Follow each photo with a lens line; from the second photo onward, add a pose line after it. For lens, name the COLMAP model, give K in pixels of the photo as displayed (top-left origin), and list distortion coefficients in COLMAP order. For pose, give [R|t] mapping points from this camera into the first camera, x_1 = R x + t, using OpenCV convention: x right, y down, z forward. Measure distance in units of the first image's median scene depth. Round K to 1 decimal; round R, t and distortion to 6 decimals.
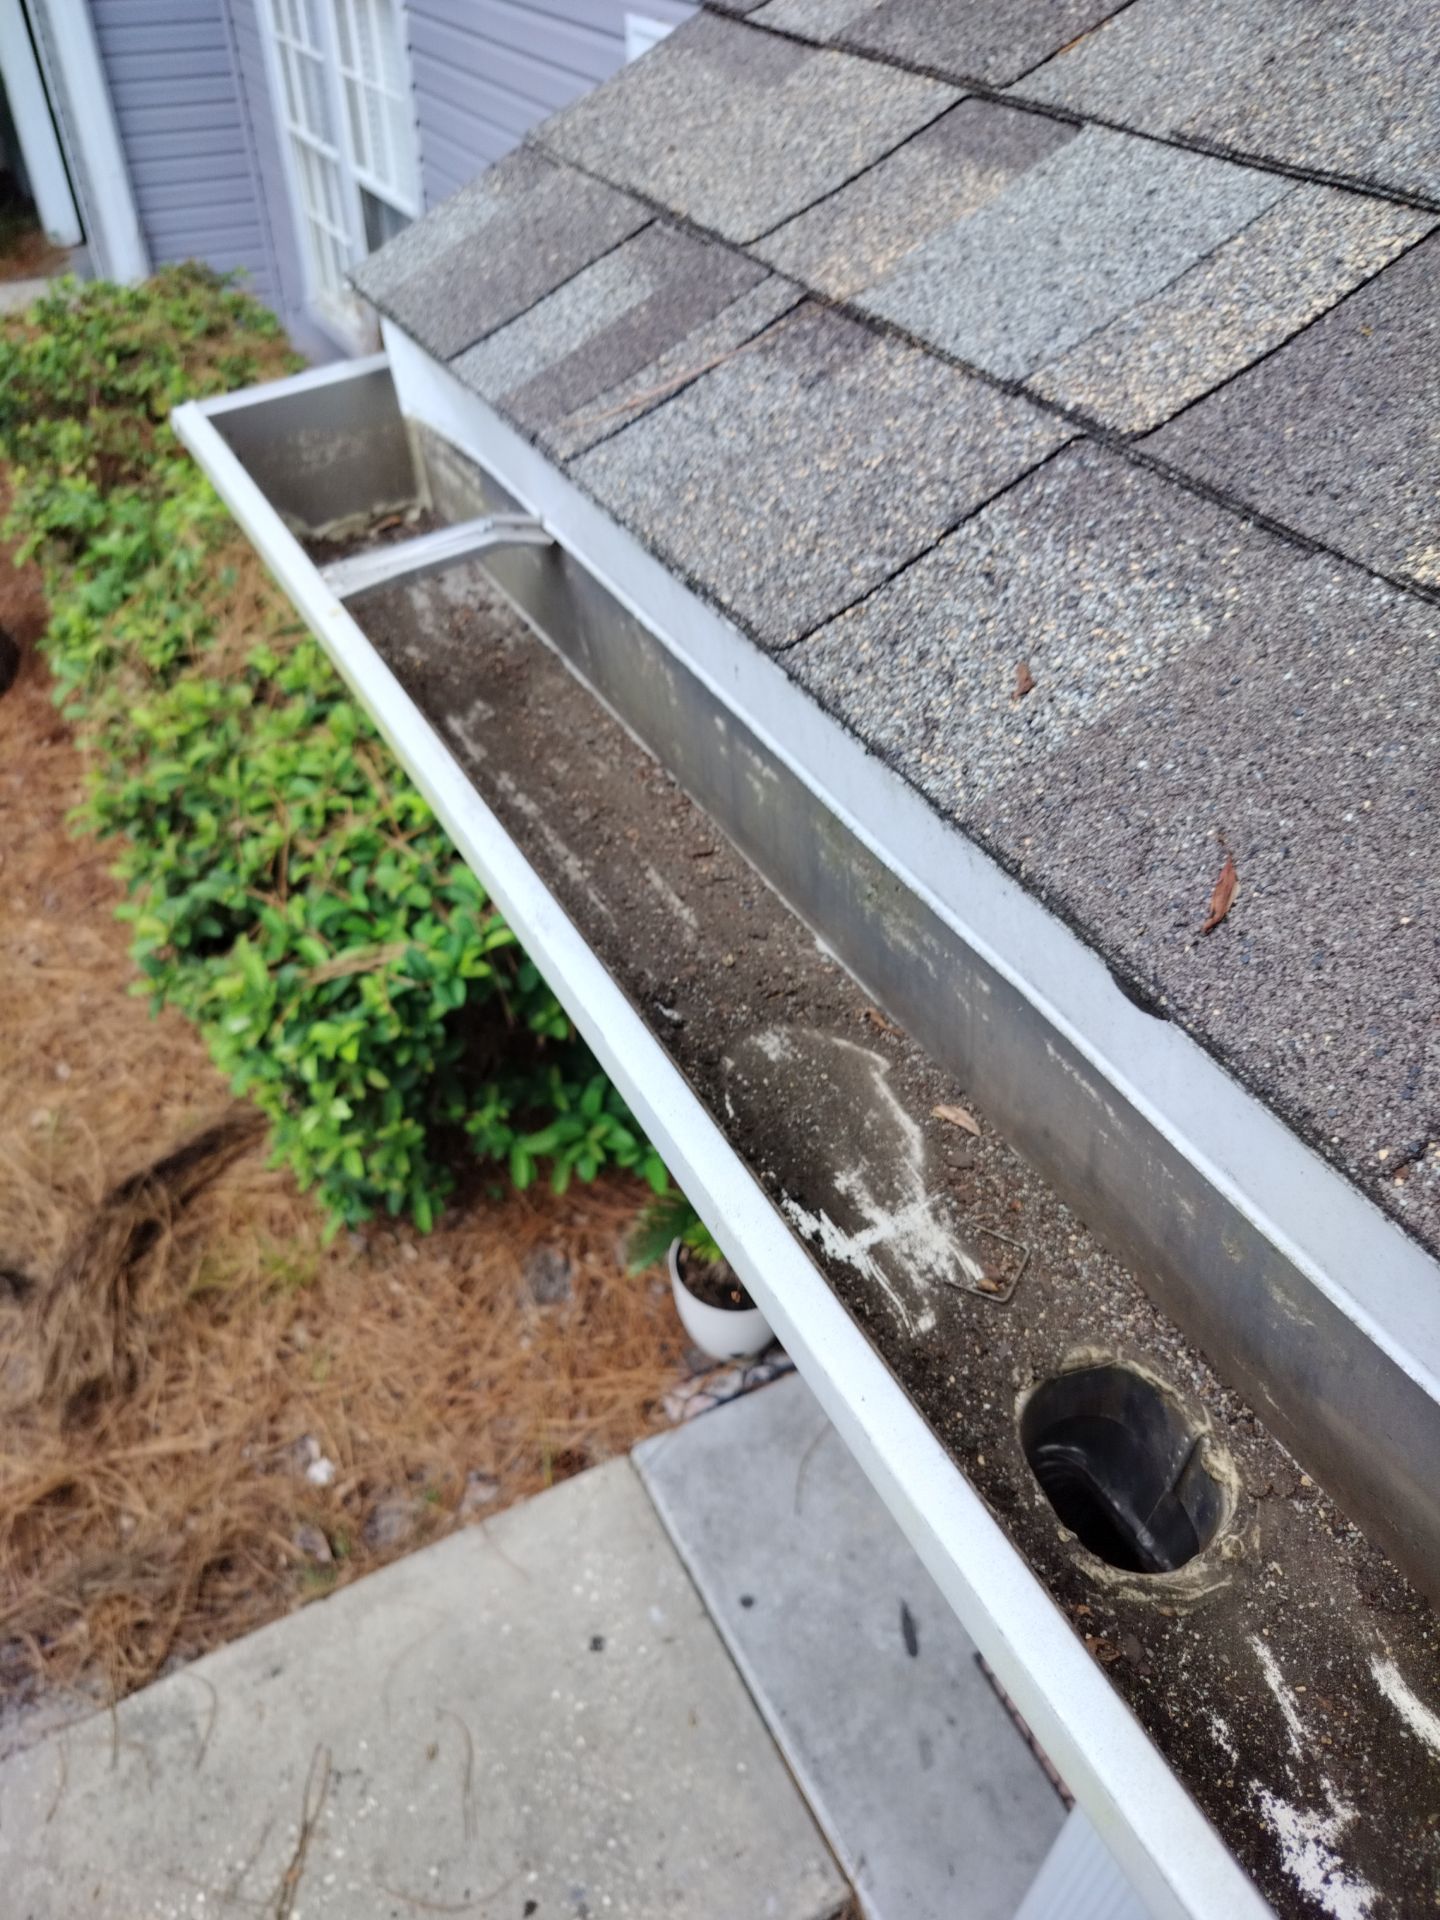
lens RADIAL K [[1401.3, 0, 724.2], [0, 1401.3, 953.1], [0, 0, 1]] dist [0.017329, 0.001751]
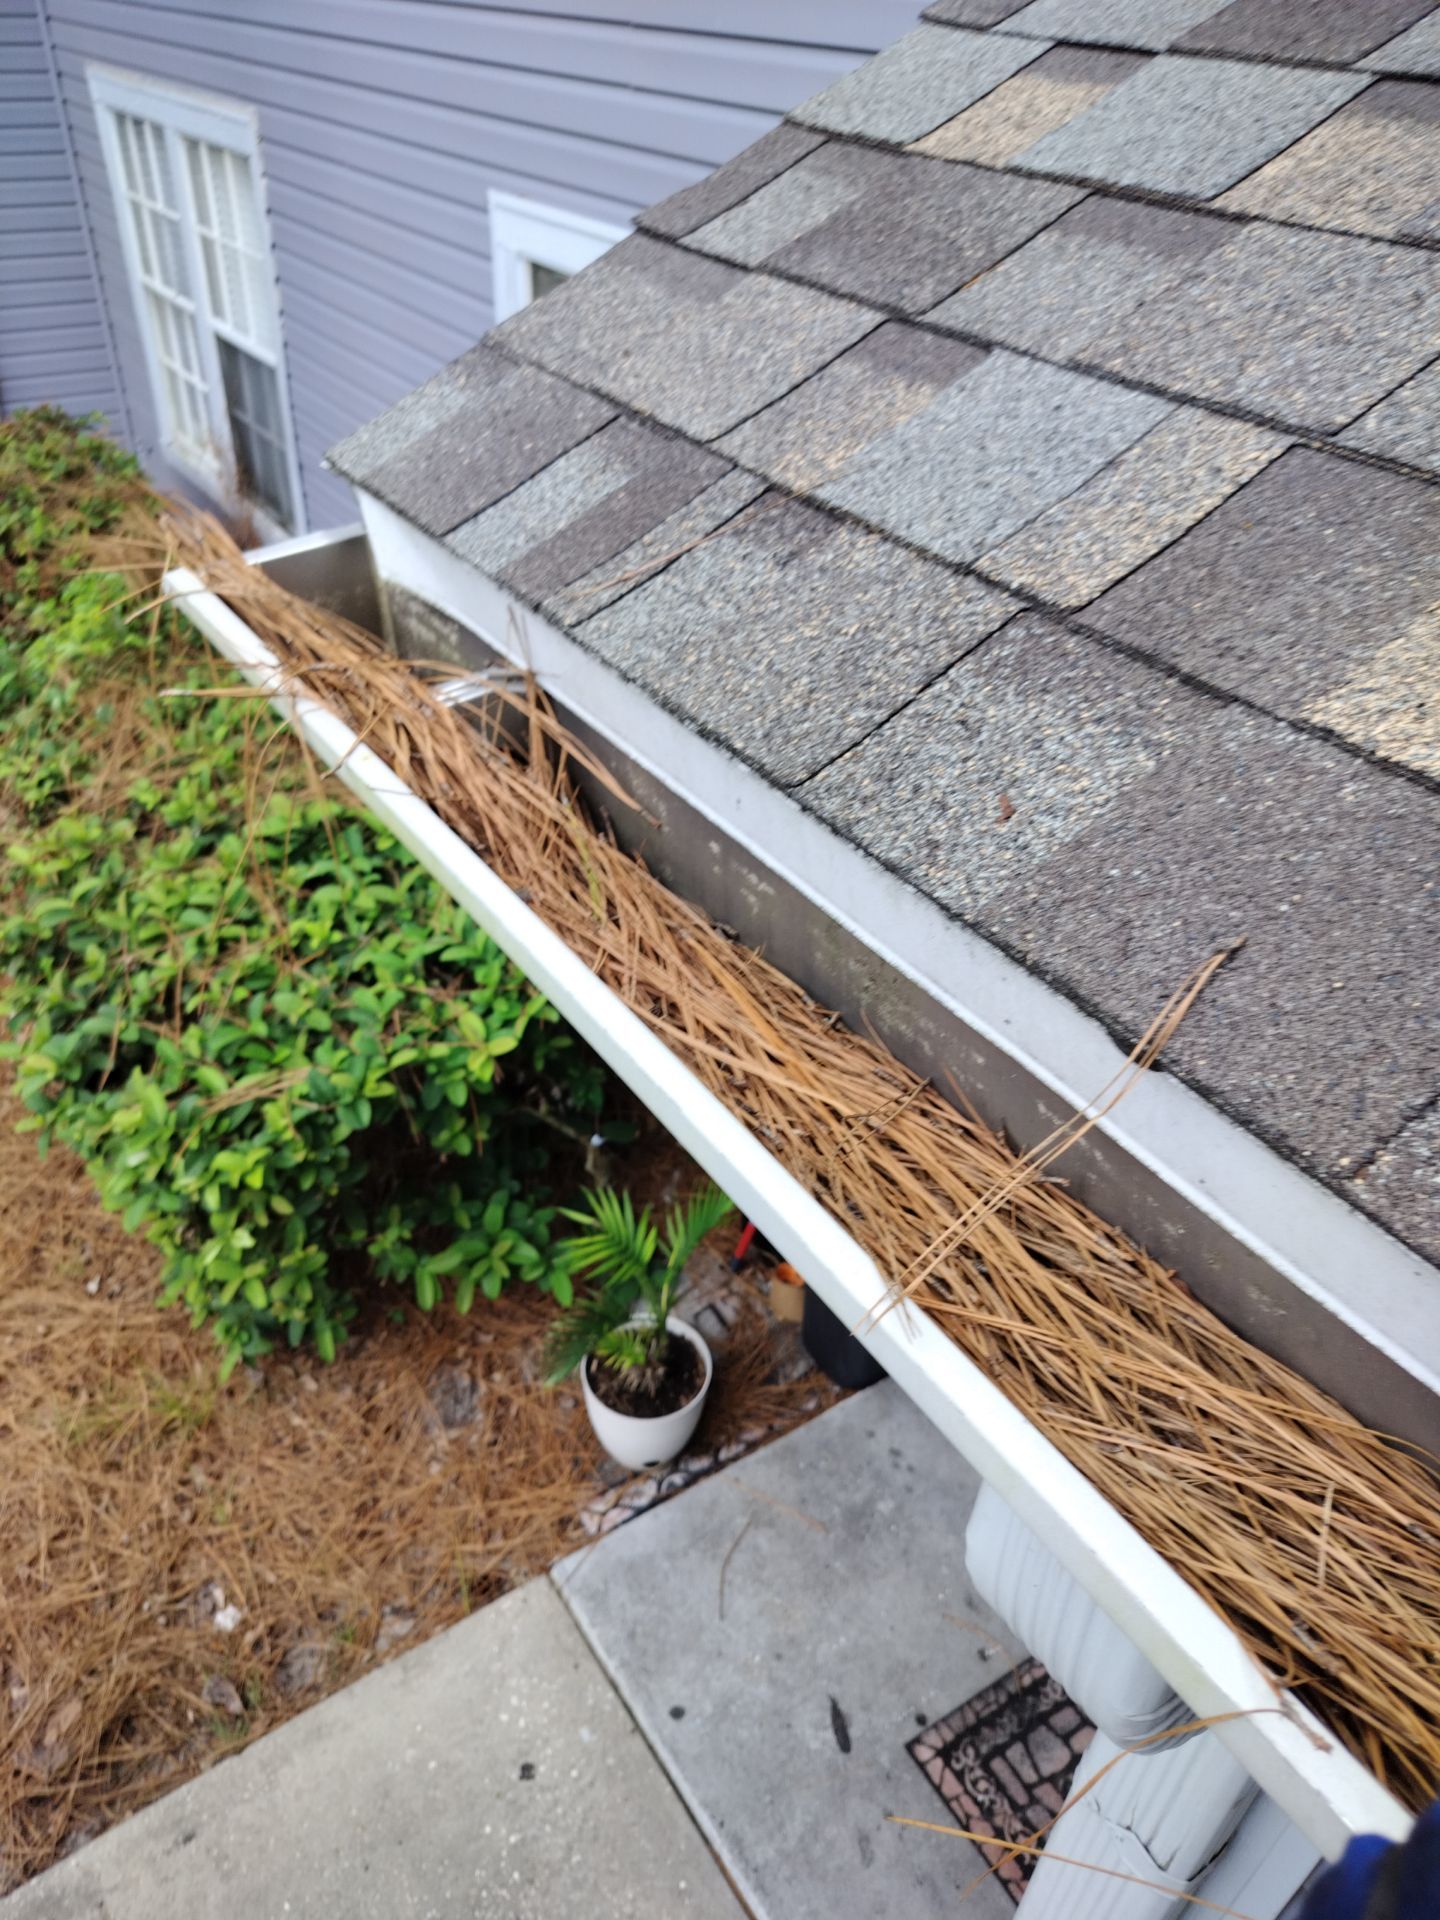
lens RADIAL K [[1373.0, 0, 723.6], [0, 1373.0, 954.6], [0, 0, 1]] dist [0.075684, -0.081341]
pose [[0.994783, -0.035285, 0.095716, -0.089521], [0.042898, 0.995976, -0.078688, 0.011223], [-0.092554, 0.082383, 0.992294, -0.098883]]
